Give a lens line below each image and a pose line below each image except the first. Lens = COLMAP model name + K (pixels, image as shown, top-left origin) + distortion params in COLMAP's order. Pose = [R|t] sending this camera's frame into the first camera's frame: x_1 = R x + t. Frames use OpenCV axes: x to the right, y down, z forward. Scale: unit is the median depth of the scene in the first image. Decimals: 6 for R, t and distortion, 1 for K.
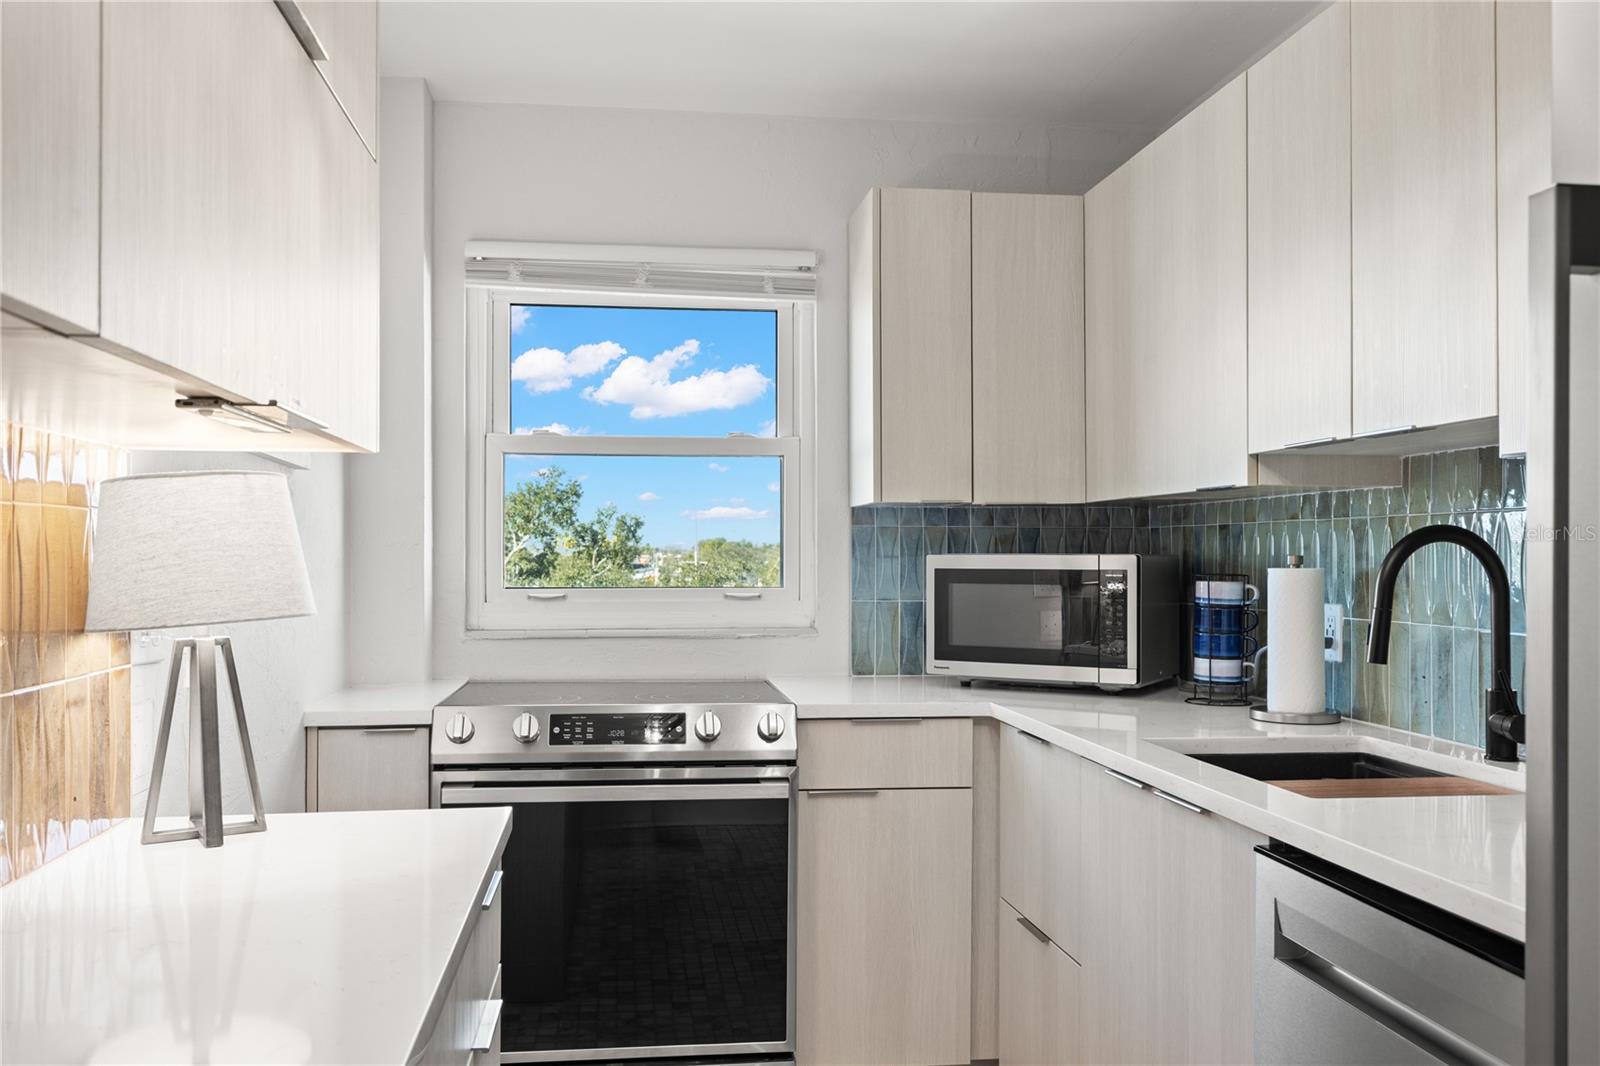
lens RADIAL K [[1309.6, 0, 797.3], [0, 1309.6, 541.8], [0, 0, 1]] dist [0.024139, -0.031857]
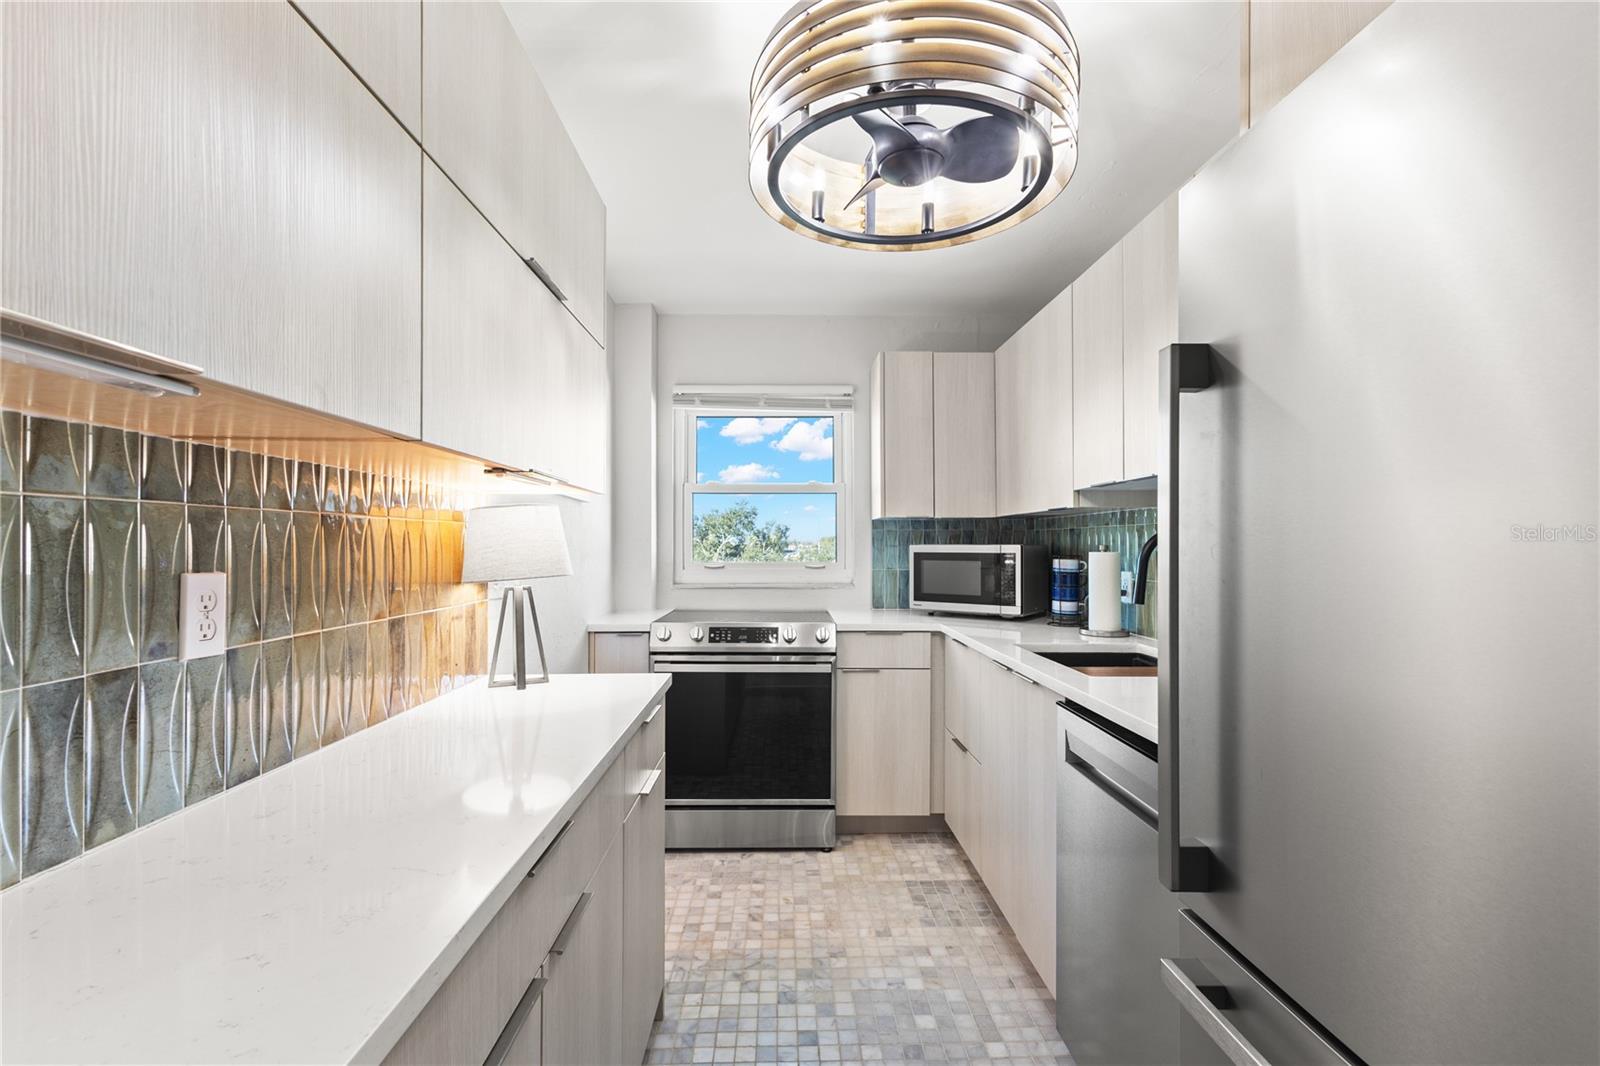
lens RADIAL K [[693.2, 0, 802.2], [0, 693.2, 537.6], [0, 0, 1]] dist [0.012123, -0.000423]
pose [[0.994004, -0.002167, -0.109324, 0.060837], [0.002039, 0.999997, -0.001282, 0.000090], [0.109327, 0.001051, 0.994005, -0.010237]]
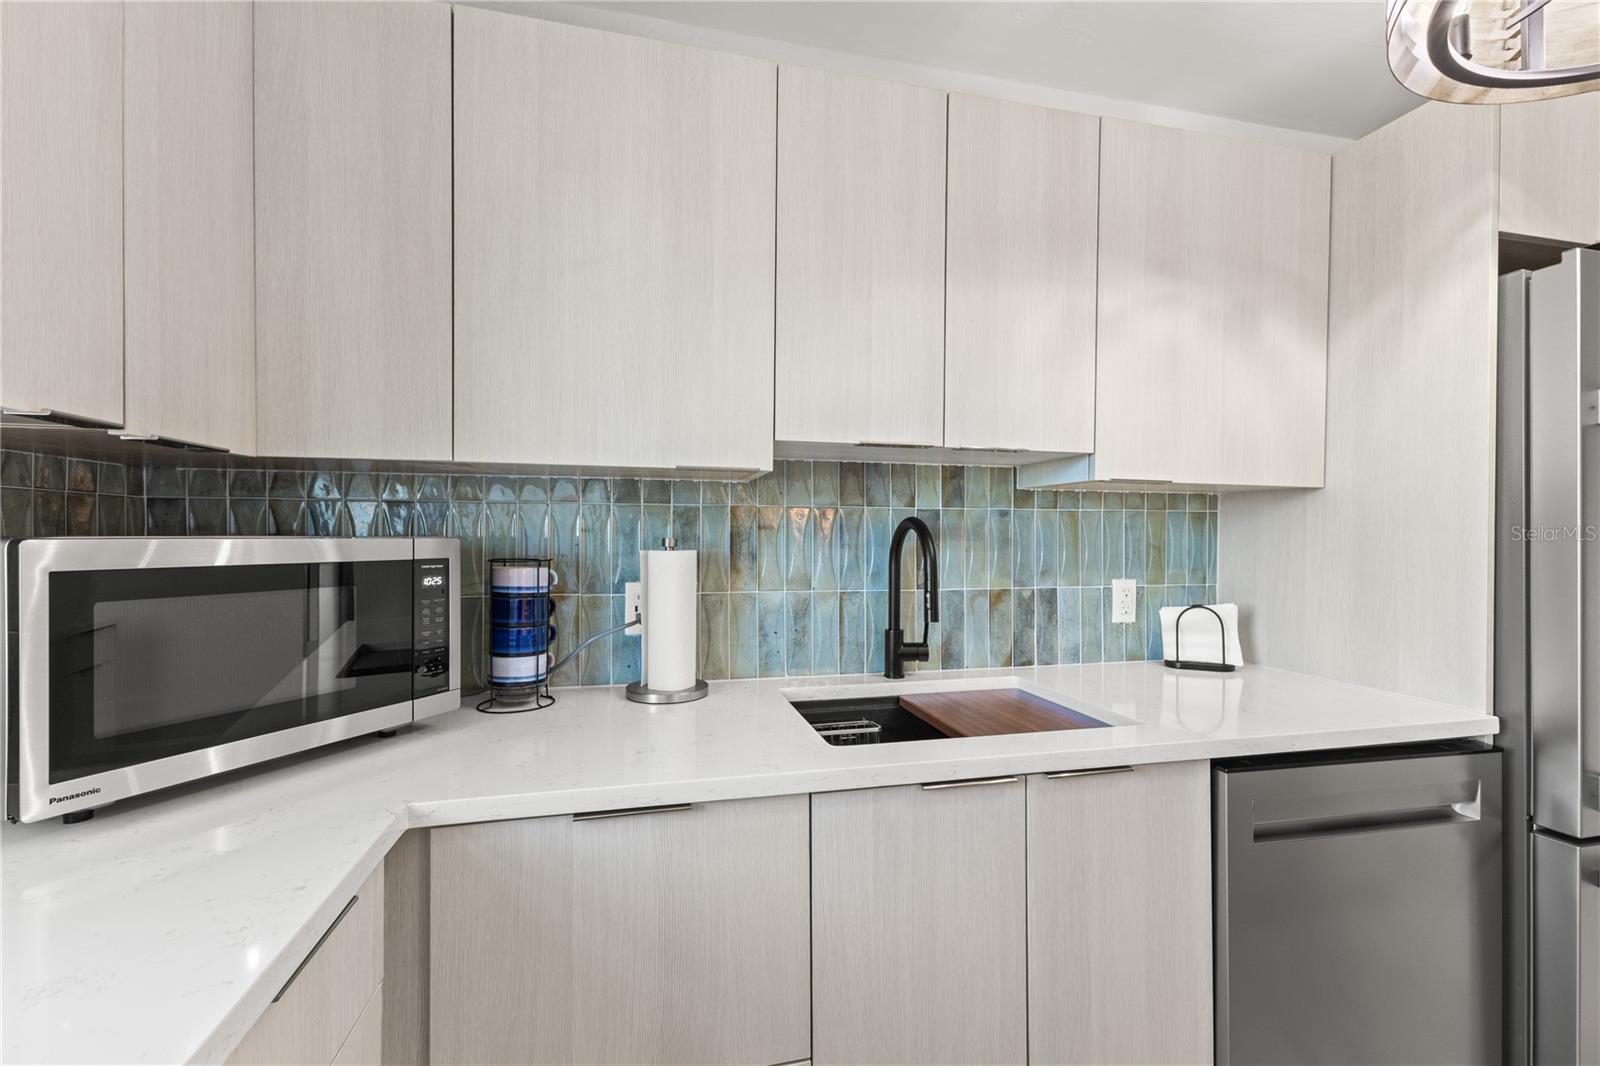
lens RADIAL K [[693.2, 0, 801.7], [0, 693.2, 534.9], [0, 0, 1]] dist [0.012123, -0.000423]
pose [[-0.106452, 0.001572, 0.994317, -0.166498], [-0.009010, 0.999956, -0.002545, 0.007778], [-0.994277, -0.009230, -0.106433, 0.877567]]
